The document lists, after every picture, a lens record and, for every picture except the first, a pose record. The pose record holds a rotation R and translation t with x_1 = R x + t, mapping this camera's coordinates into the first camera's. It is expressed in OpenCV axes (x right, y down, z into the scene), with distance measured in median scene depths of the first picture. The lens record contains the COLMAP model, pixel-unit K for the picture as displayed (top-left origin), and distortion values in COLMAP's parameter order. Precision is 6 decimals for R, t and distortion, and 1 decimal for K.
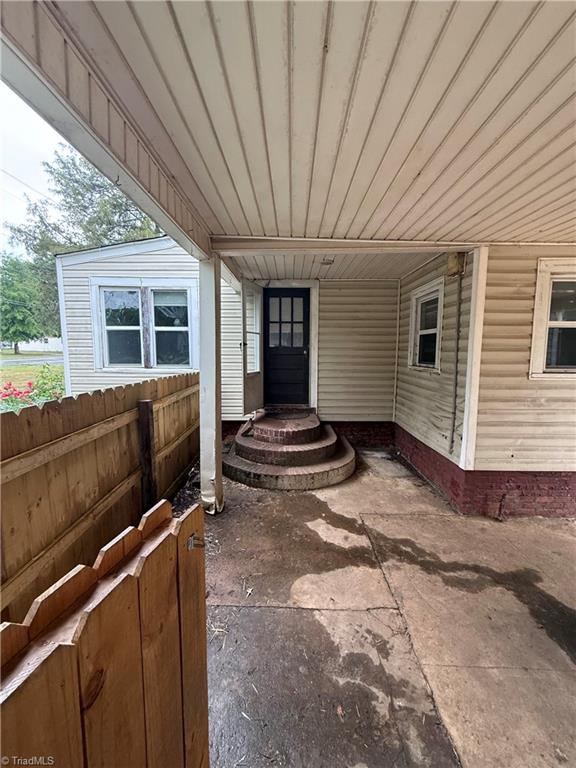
lens RADIAL K [[304.9, 0, 287.9], [0, 304.9, 380.4], [0, 0, 1]] dist [0.001558, 0.000172]
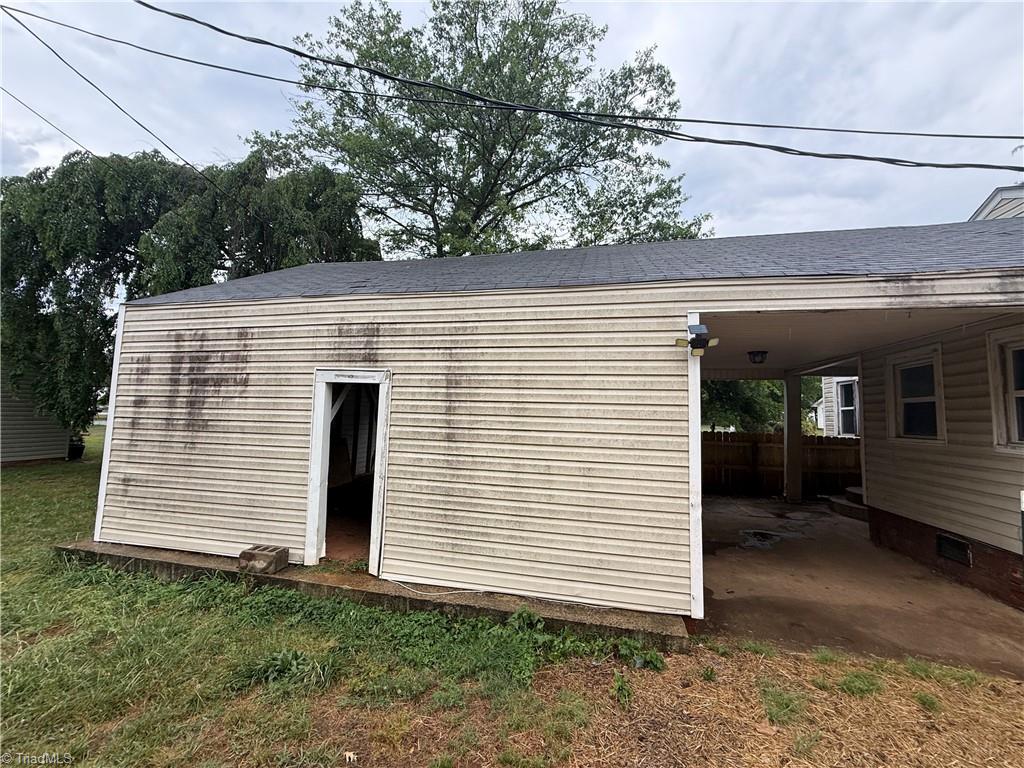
lens RADIAL K [[406.5, 0, 510.9], [0, 406.5, 384.2], [0, 0, 1]] dist [0.001558, 0.000172]
pose [[-0.203029, -0.090026, -0.975025, 2.962656], [-0.121643, 0.990370, -0.066113, 0.067696], [0.971587, 0.105182, -0.212025, -0.282280]]
